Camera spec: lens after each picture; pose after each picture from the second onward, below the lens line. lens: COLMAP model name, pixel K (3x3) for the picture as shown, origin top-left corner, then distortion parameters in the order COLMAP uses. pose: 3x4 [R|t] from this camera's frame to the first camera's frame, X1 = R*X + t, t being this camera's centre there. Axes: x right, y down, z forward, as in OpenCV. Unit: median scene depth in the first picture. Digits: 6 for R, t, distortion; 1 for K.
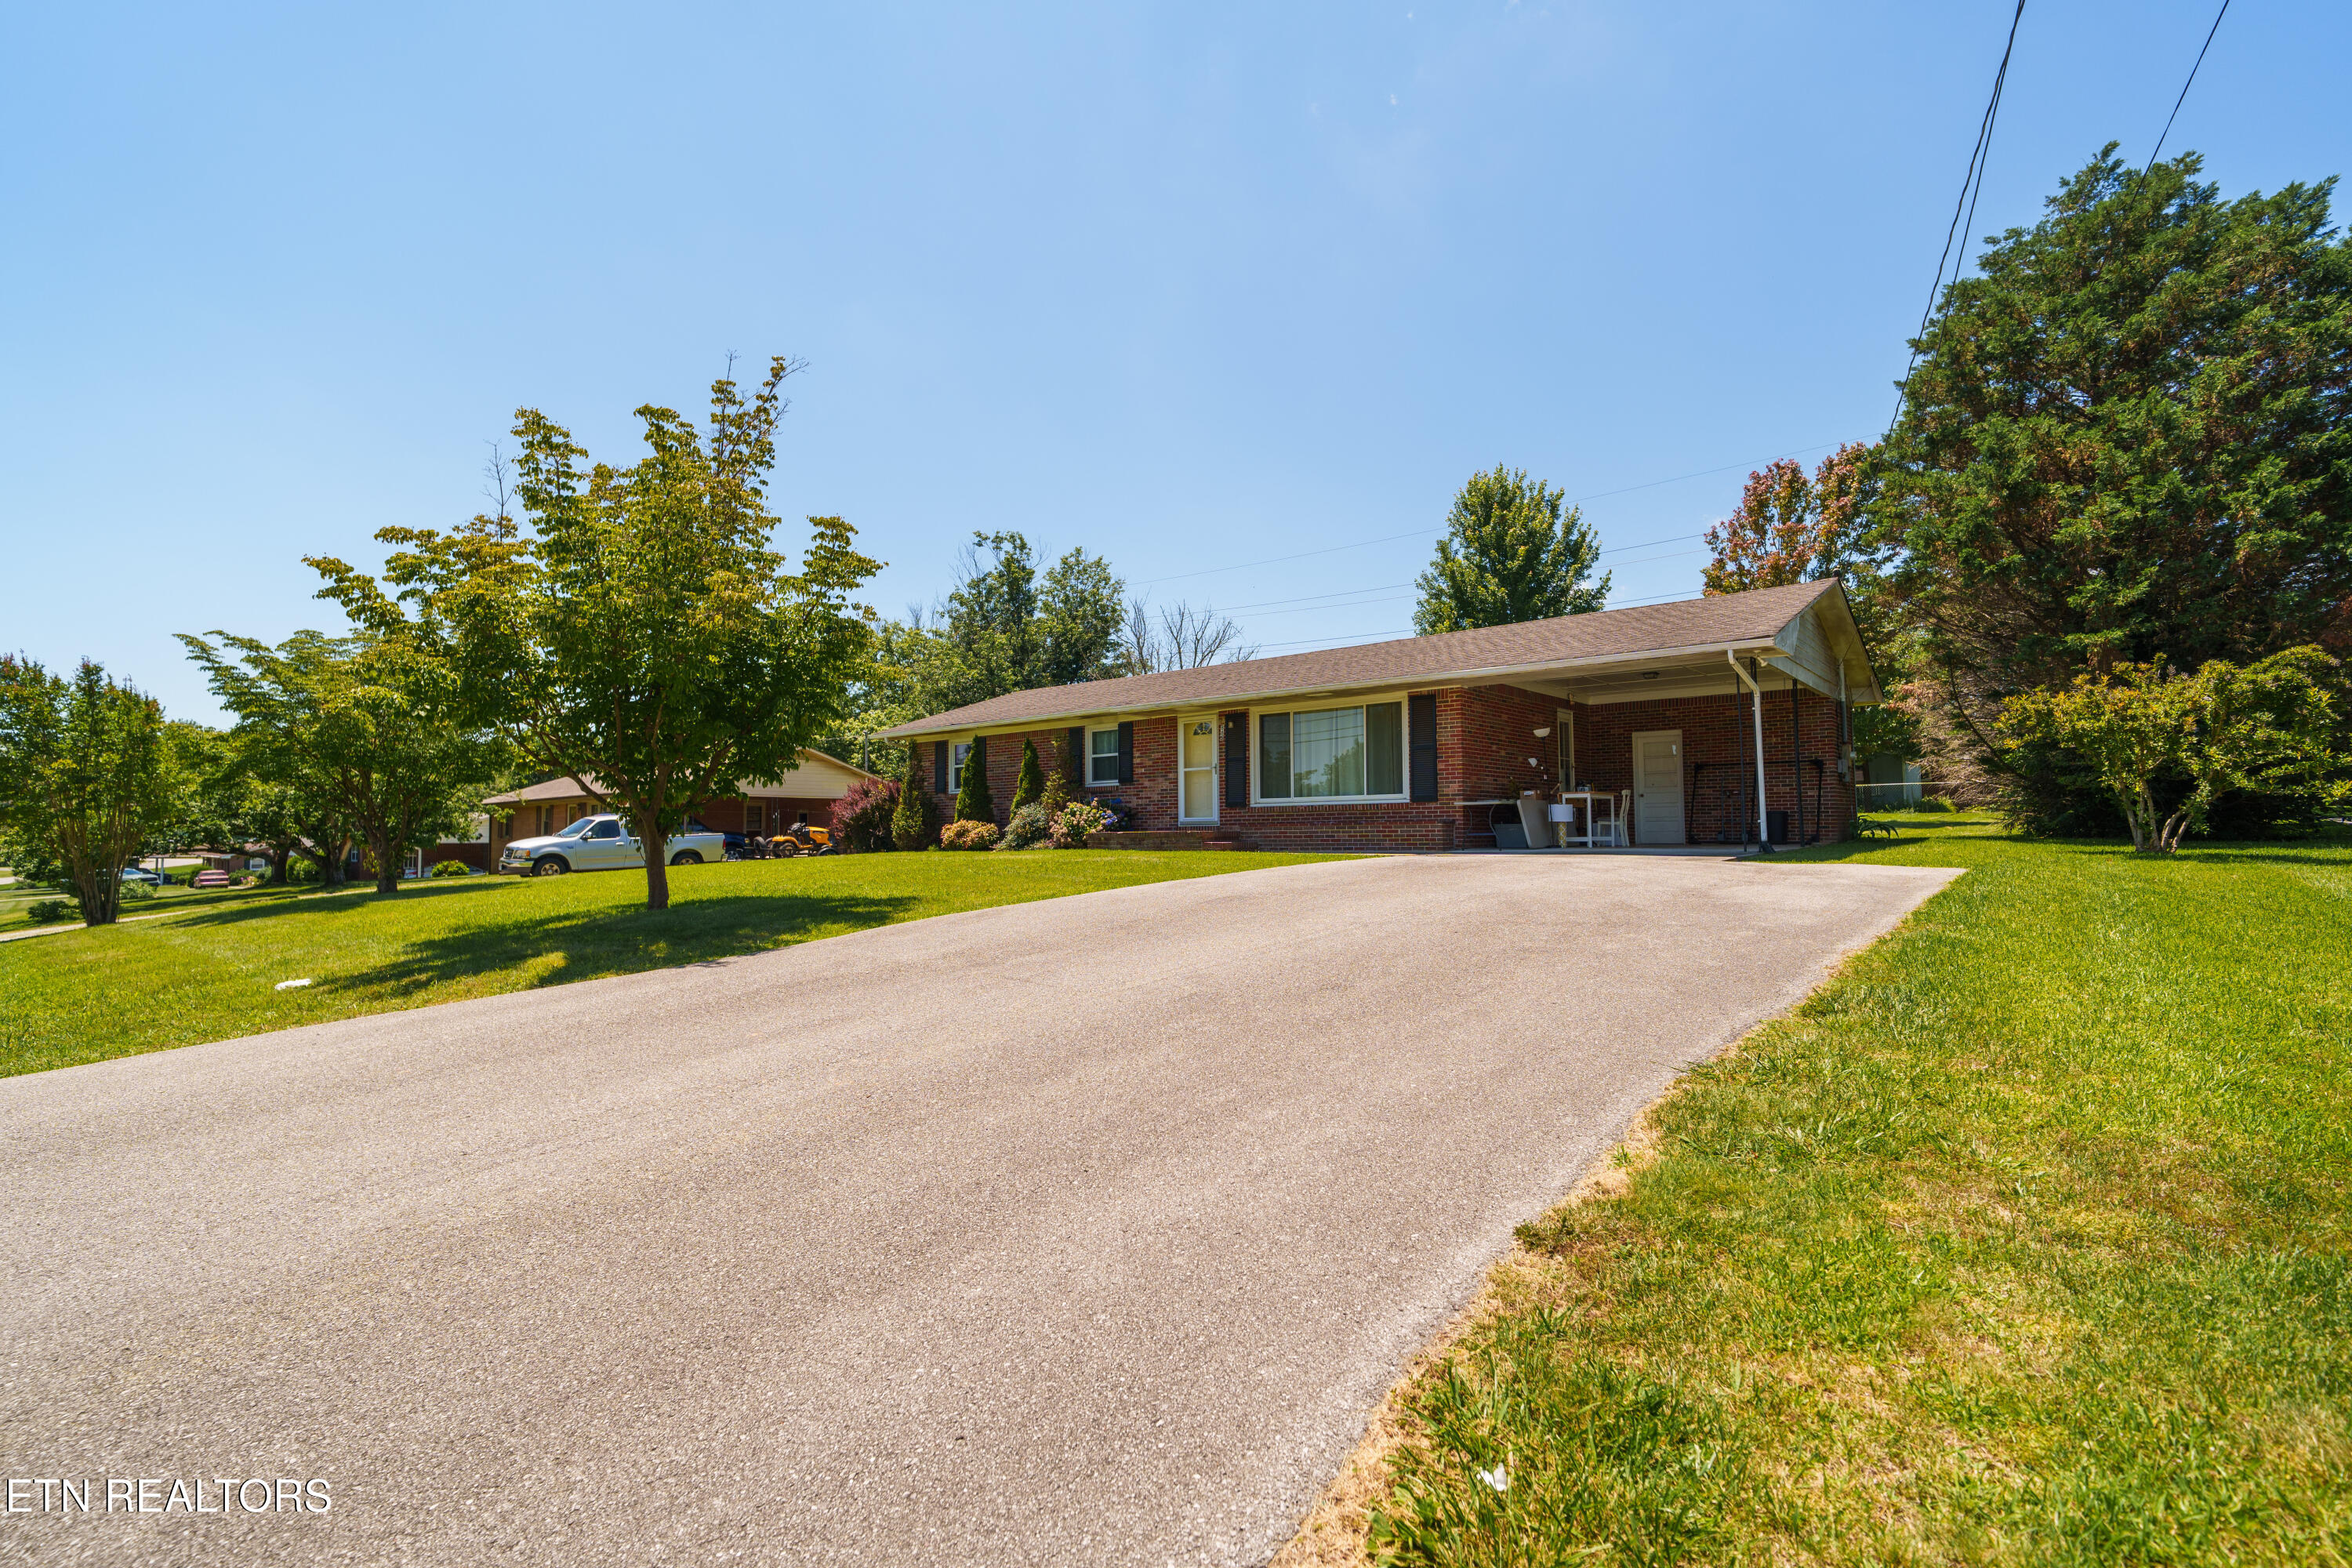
lens RADIAL K [[1102.9, 0, 1167.3], [0, 1102.9, 772.9], [0, 0, 1]] dist [-0.004013, -0.000027]
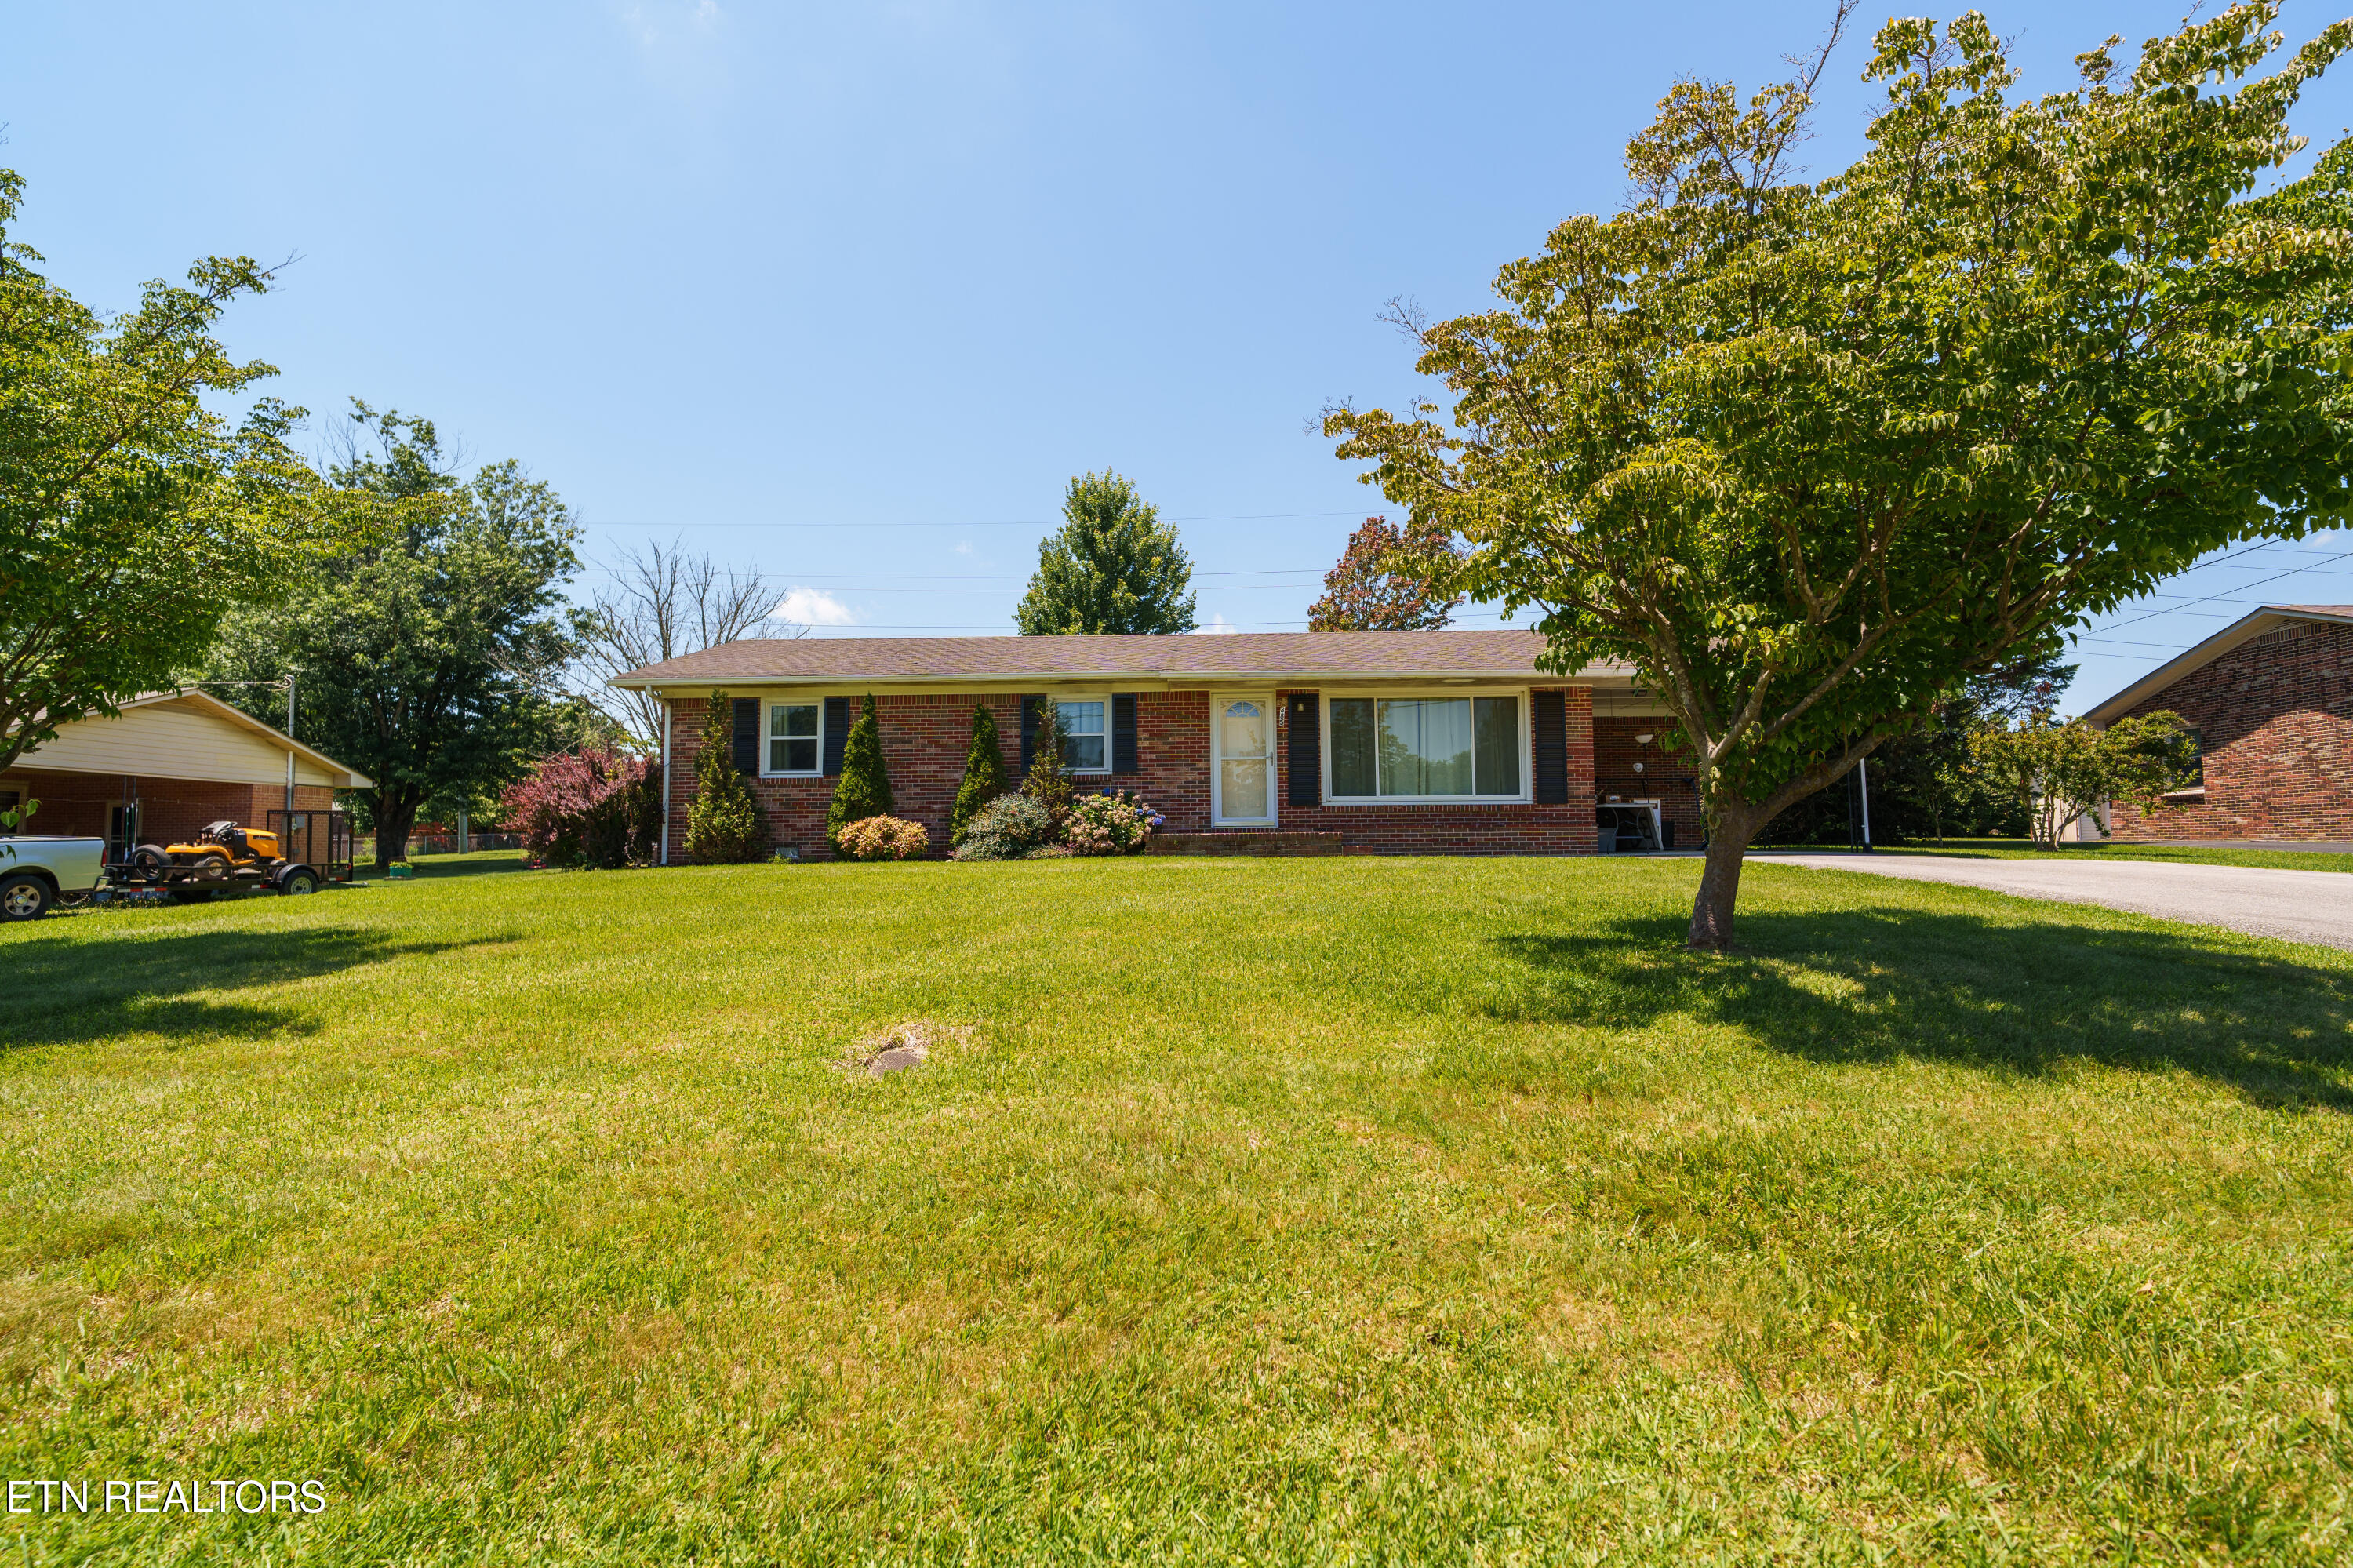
lens RADIAL K [[1087.6, 0, 1176.5], [0, 1087.6, 784.0], [0, 0, 1]] dist [-0.002099, 0.000081]
pose [[0.772079, 0.037014, 0.634448, -0.513476], [-0.034075, 0.999278, -0.016832, 0.030348], [-0.634612, -0.008623, 0.772783, 0.399364]]
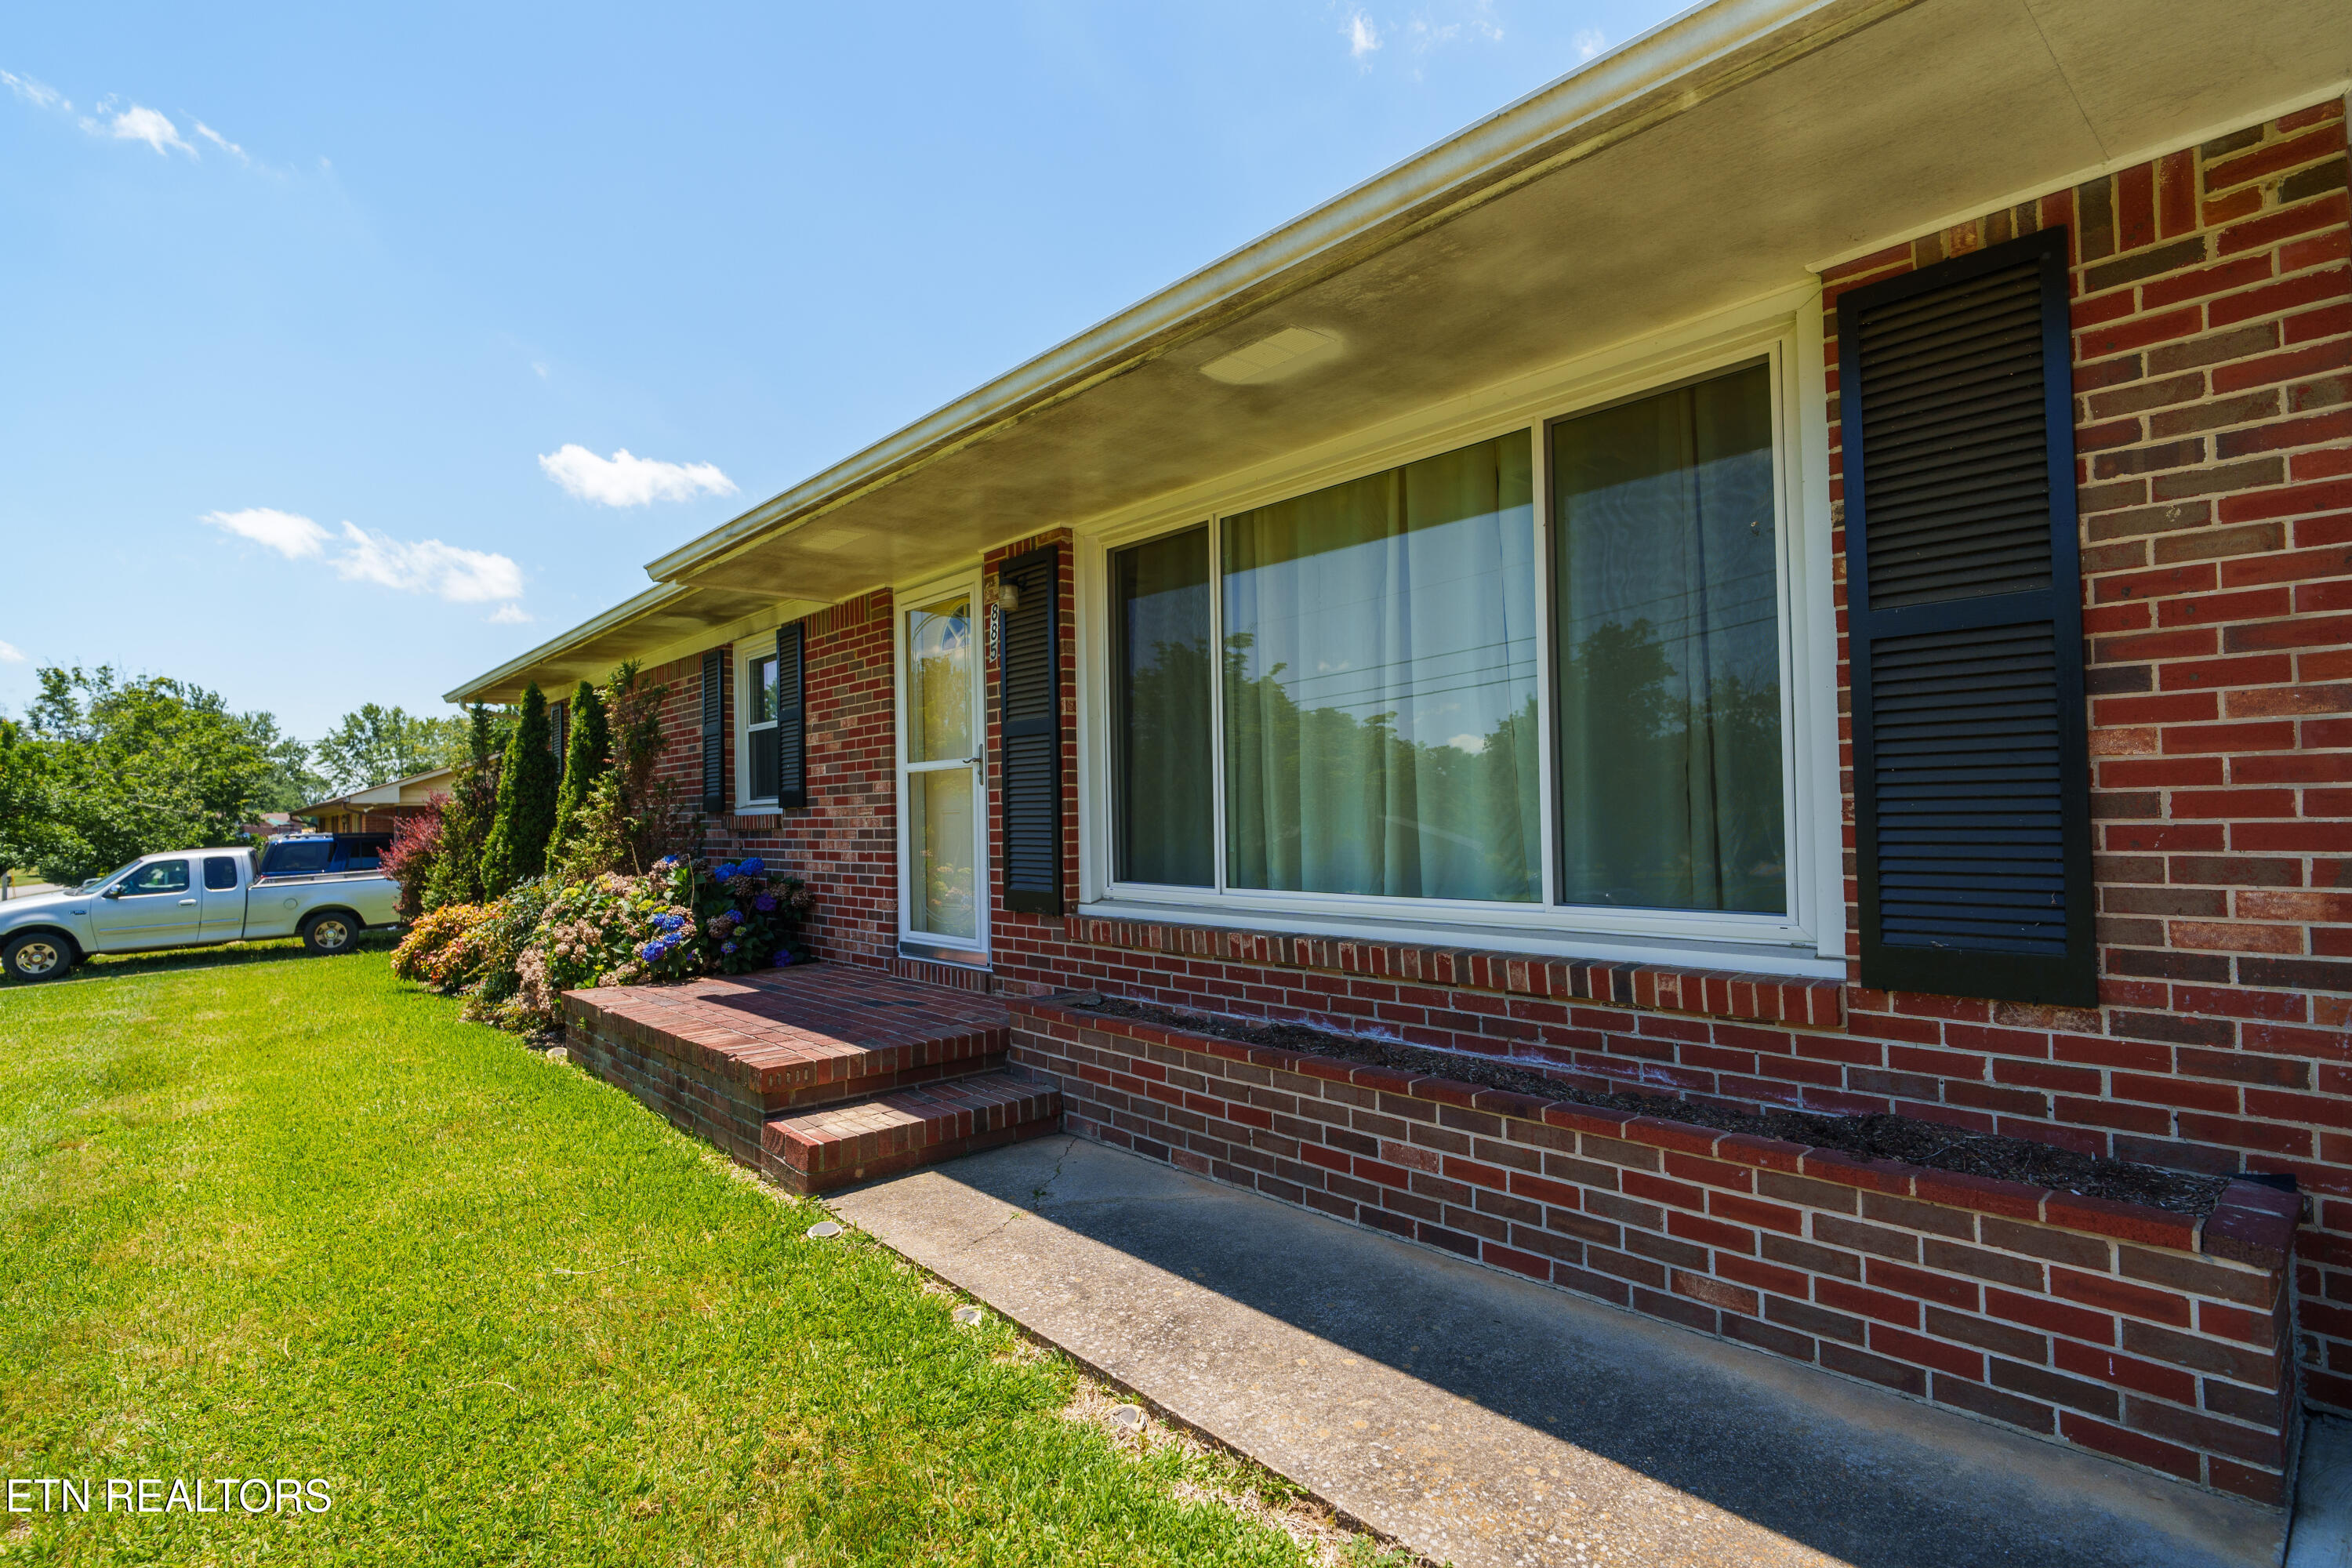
lens RADIAL K [[1152.0, 0, 1176.0], [0, 1152.0, 784.0], [0, 0, 1]] dist [-0.005054, 0.000293]
pose [[0.991051, -0.019273, -0.132088, 0.125669], [0.024216, 0.999062, 0.035912, -0.007841], [0.131271, -0.038789, 0.990587, 0.699604]]
